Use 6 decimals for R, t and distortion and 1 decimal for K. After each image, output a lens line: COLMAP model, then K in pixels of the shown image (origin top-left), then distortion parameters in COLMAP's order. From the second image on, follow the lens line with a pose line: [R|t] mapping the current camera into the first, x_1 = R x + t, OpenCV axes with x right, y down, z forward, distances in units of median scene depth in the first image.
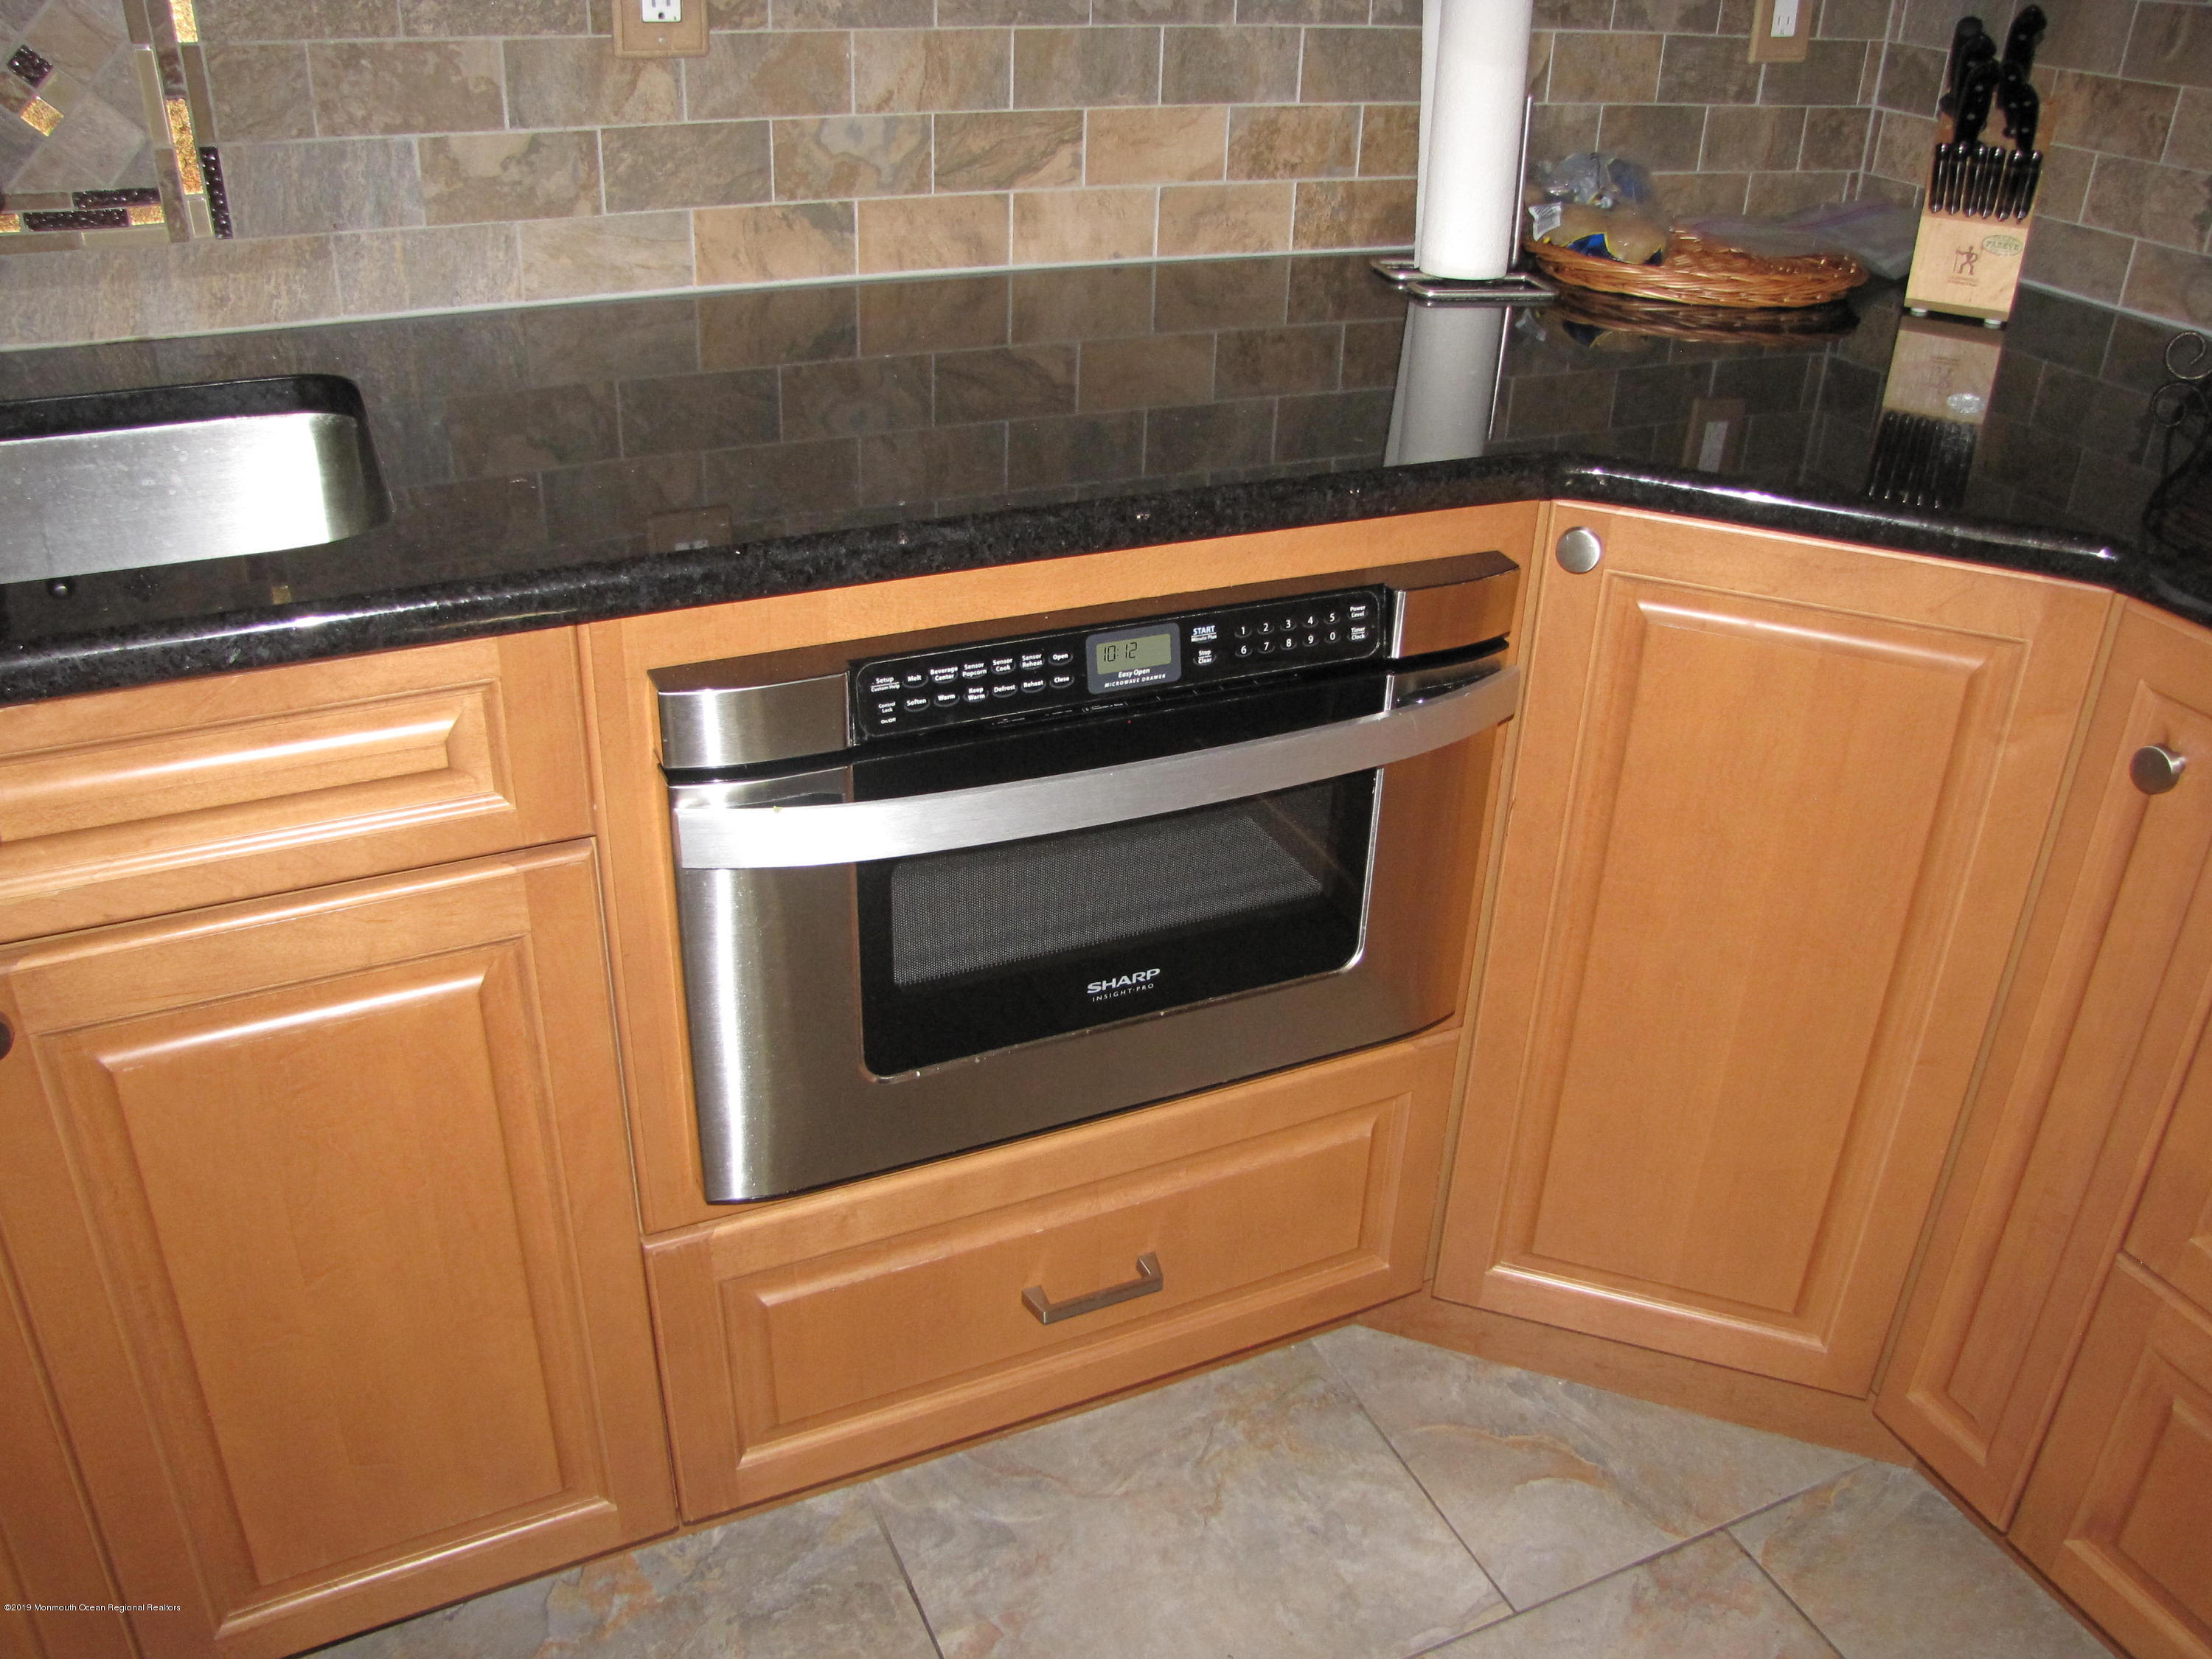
lens RADIAL K [[1863.9, 0, 1115.2], [0, 1863.9, 819.8], [0, 0, 1]] dist [-0.173569, 0.144823]
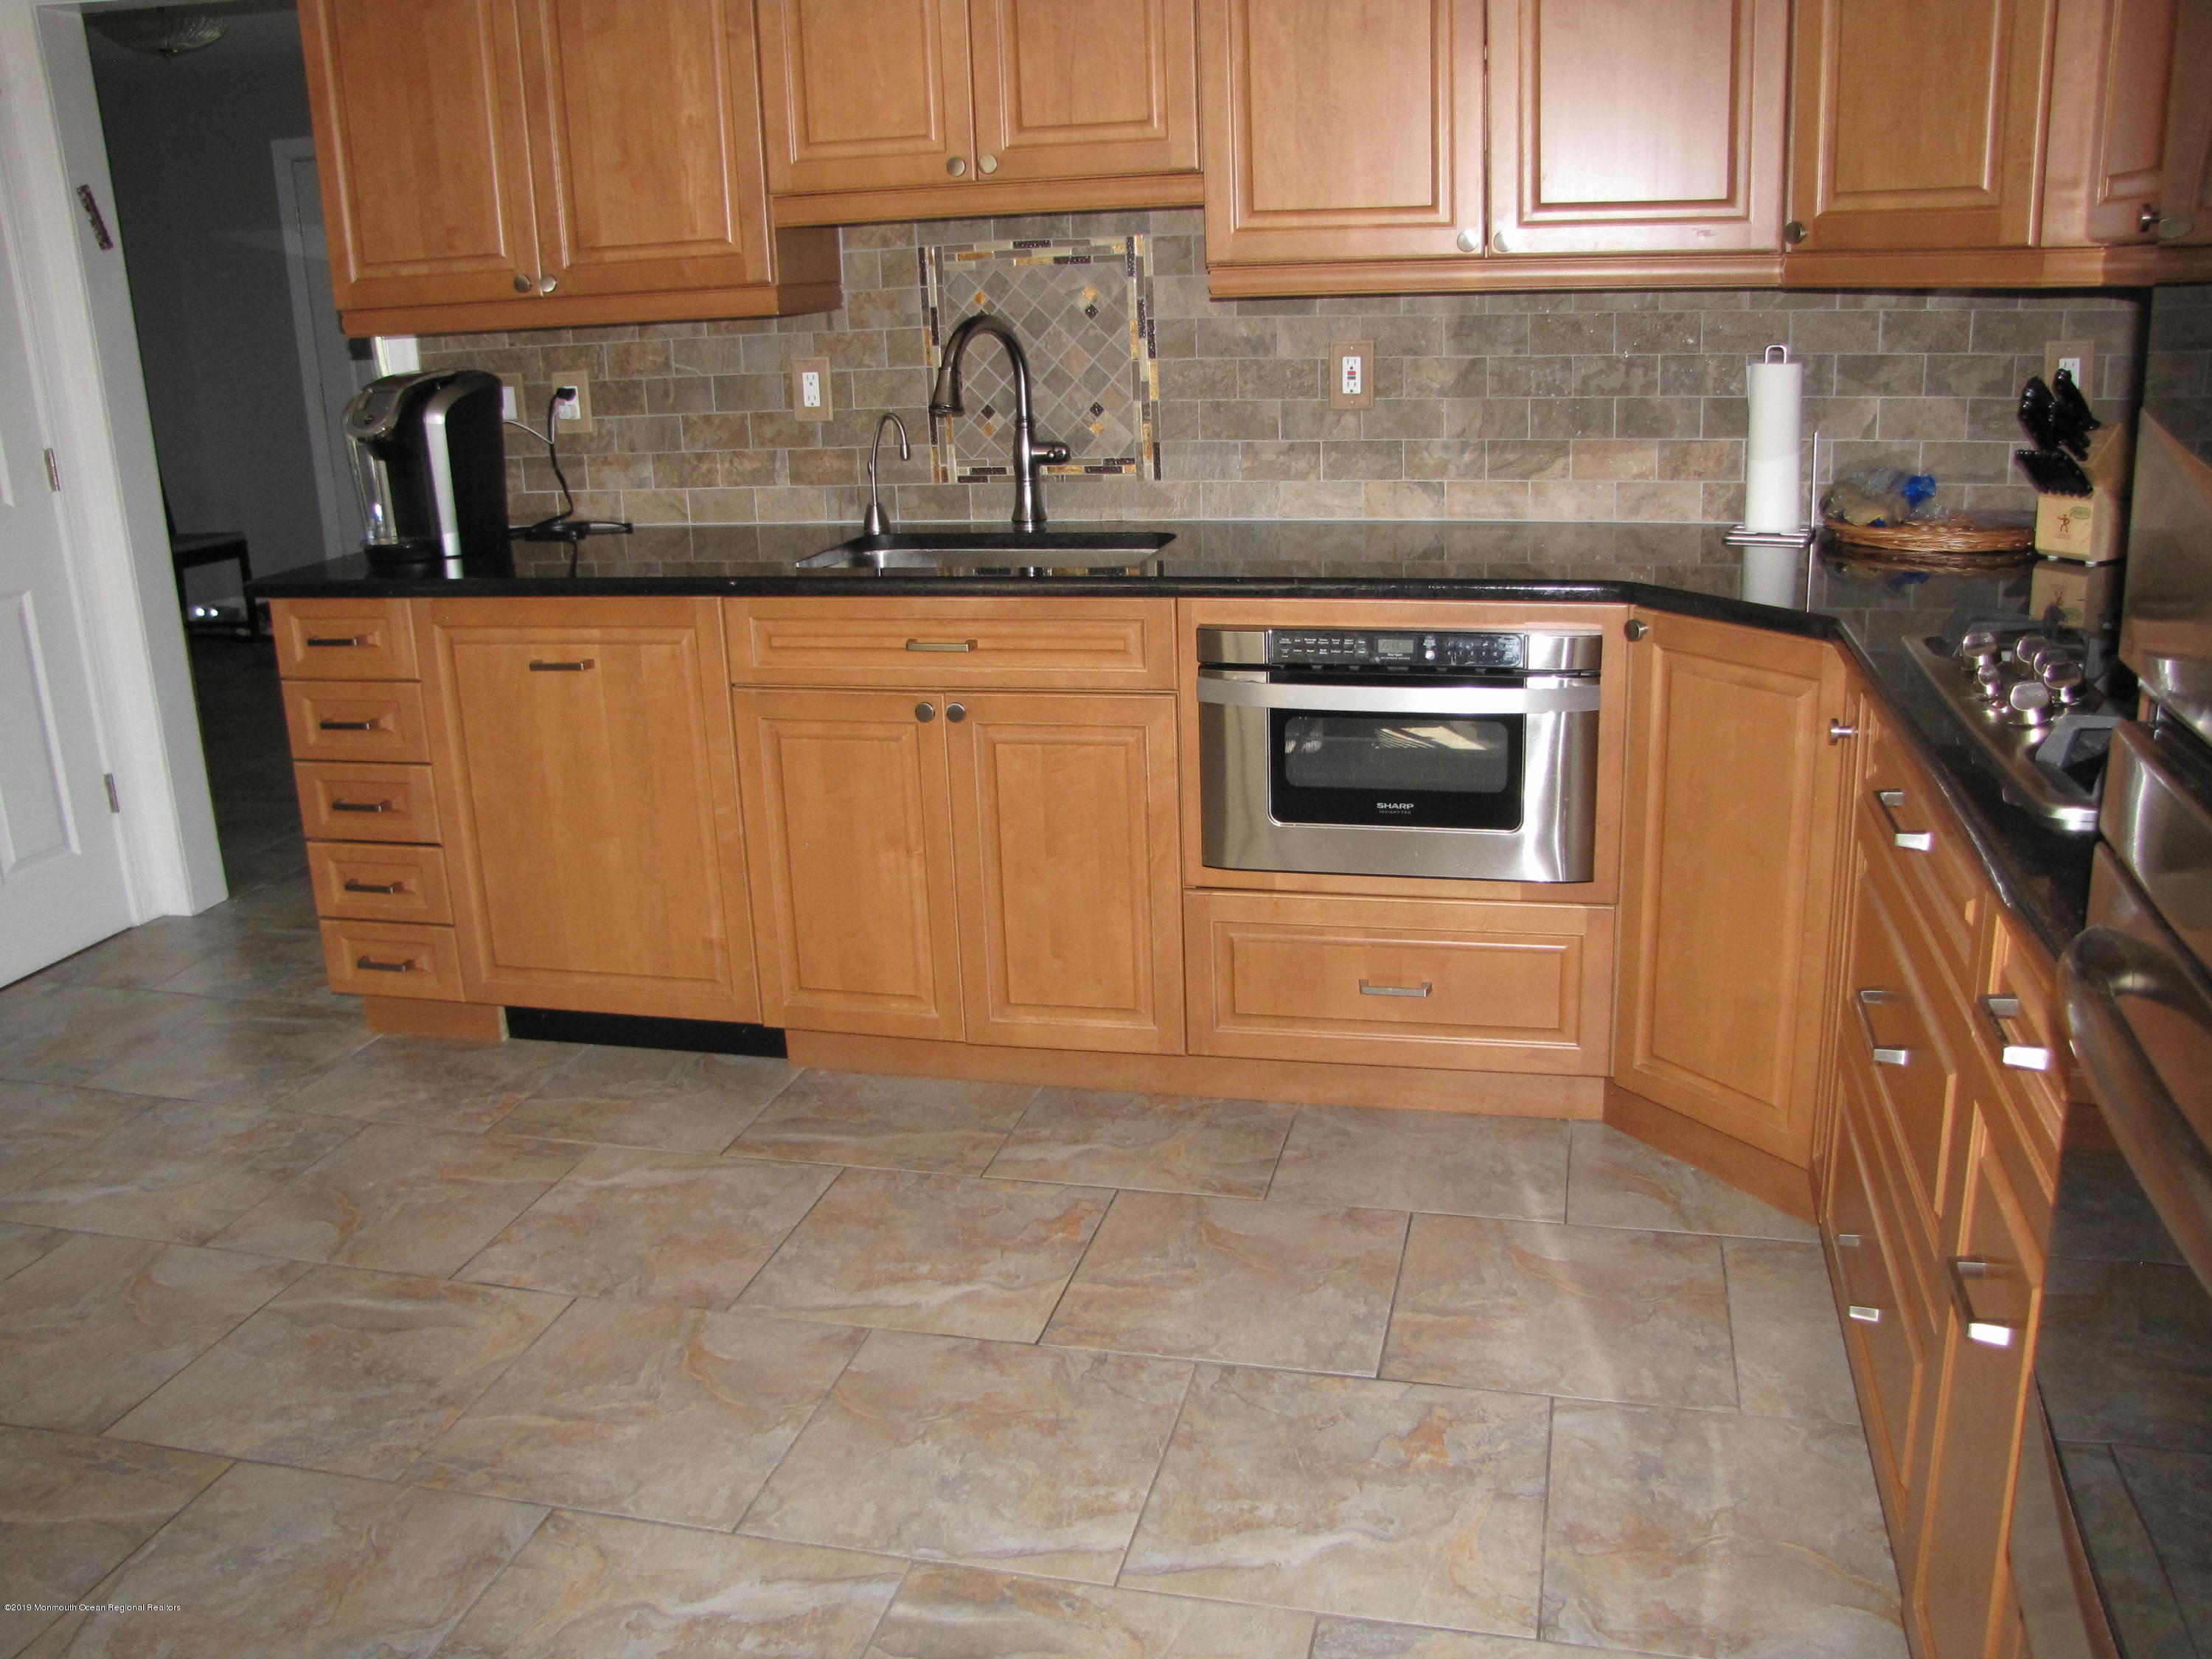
lens RADIAL K [[1863.9, 0, 1106.9], [0, 1863.9, 834.1], [0, 0, 1]] dist [-0.173569, 0.144823]
pose [[0.777029, 0.120522, -0.617820, 0.912526], [-0.242229, 0.963168, -0.116759, 0.380224], [0.580992, 0.240379, 0.777603, -0.734601]]
